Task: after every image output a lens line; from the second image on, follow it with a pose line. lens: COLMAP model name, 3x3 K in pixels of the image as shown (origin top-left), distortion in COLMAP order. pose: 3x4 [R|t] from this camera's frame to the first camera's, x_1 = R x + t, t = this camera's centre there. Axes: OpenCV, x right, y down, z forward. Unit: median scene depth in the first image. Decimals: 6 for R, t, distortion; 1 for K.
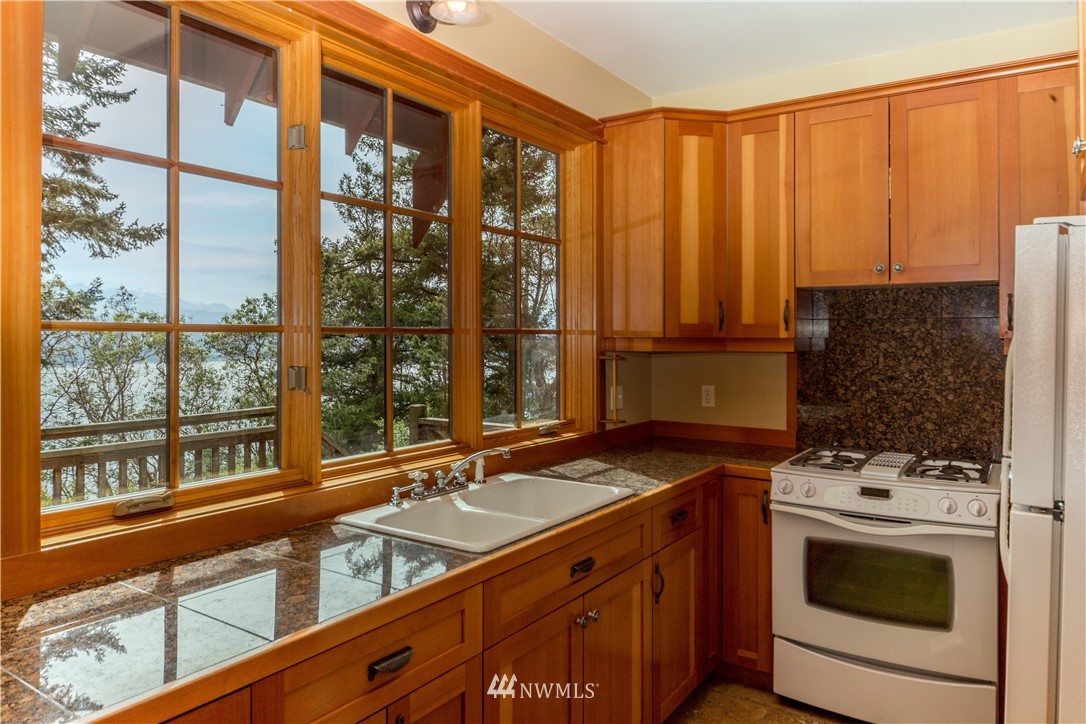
lens RADIAL K [[722.1, 0, 546.4], [0, 722.1, 330.4], [0, 0, 1]] dist [0.000727, 0.002832]
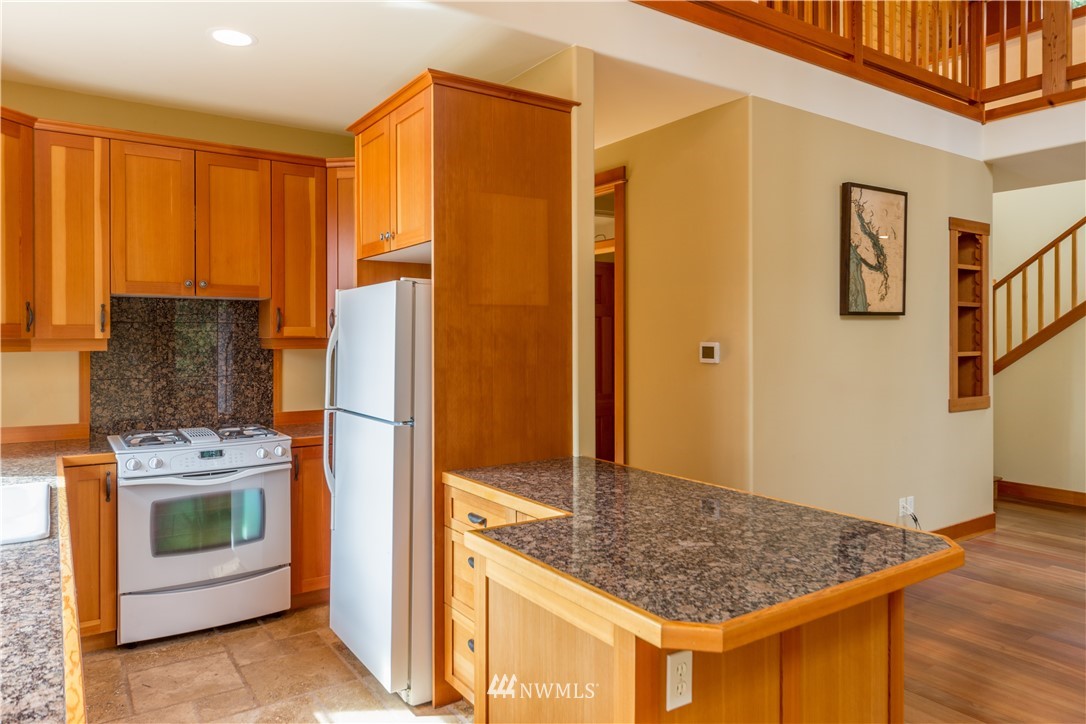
lens RADIAL K [[722.1, 0, 543.2], [0, 722.1, 337.9], [0, 0, 1]] dist [0.000727, 0.002832]
pose [[0.370692, -0.004696, 0.928744, -0.442659], [-0.005772, 0.999956, 0.007359, -0.002350], [-0.928738, -0.008088, 0.370649, -0.049503]]
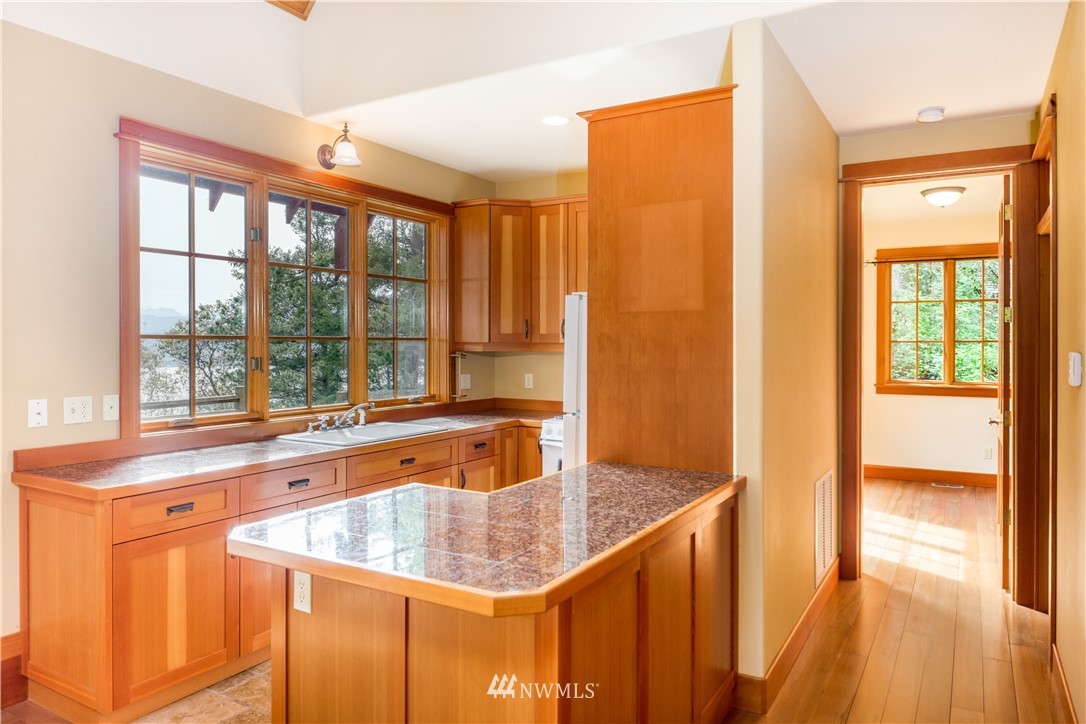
lens RADIAL K [[722.1, 0, 540.4], [0, 722.1, 343.9], [0, 0, 1]] dist [0.000727, 0.002832]
pose [[0.998716, 0.000346, 0.050662, 0.197373], [-0.000915, 0.999937, 0.011202, -0.005161], [-0.050655, -0.011234, 0.998653, -0.603874]]
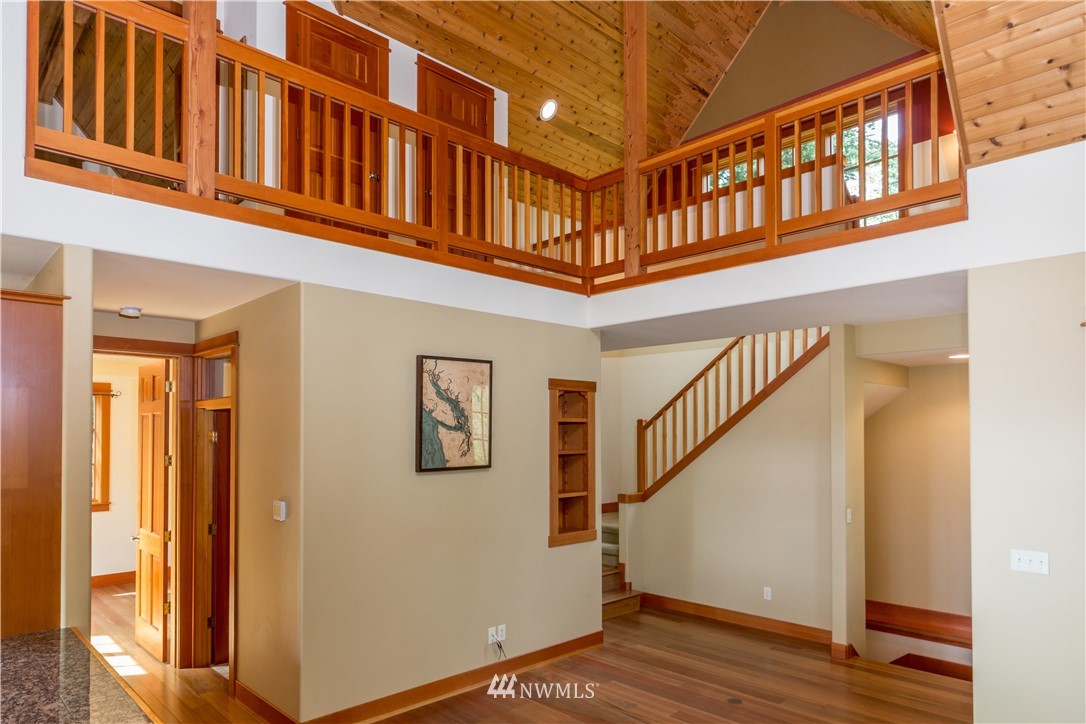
lens RADIAL K [[674.0, 0, 547.8], [0, 674.0, 419.9], [0, 0, 1]] dist [-0.008399, -0.001207]
pose [[0.208478, 0.015805, 0.977899, -0.321397], [-0.004271, 0.999875, -0.015249, -0.122418], [-0.978018, -0.000997, 0.208520, -0.611076]]
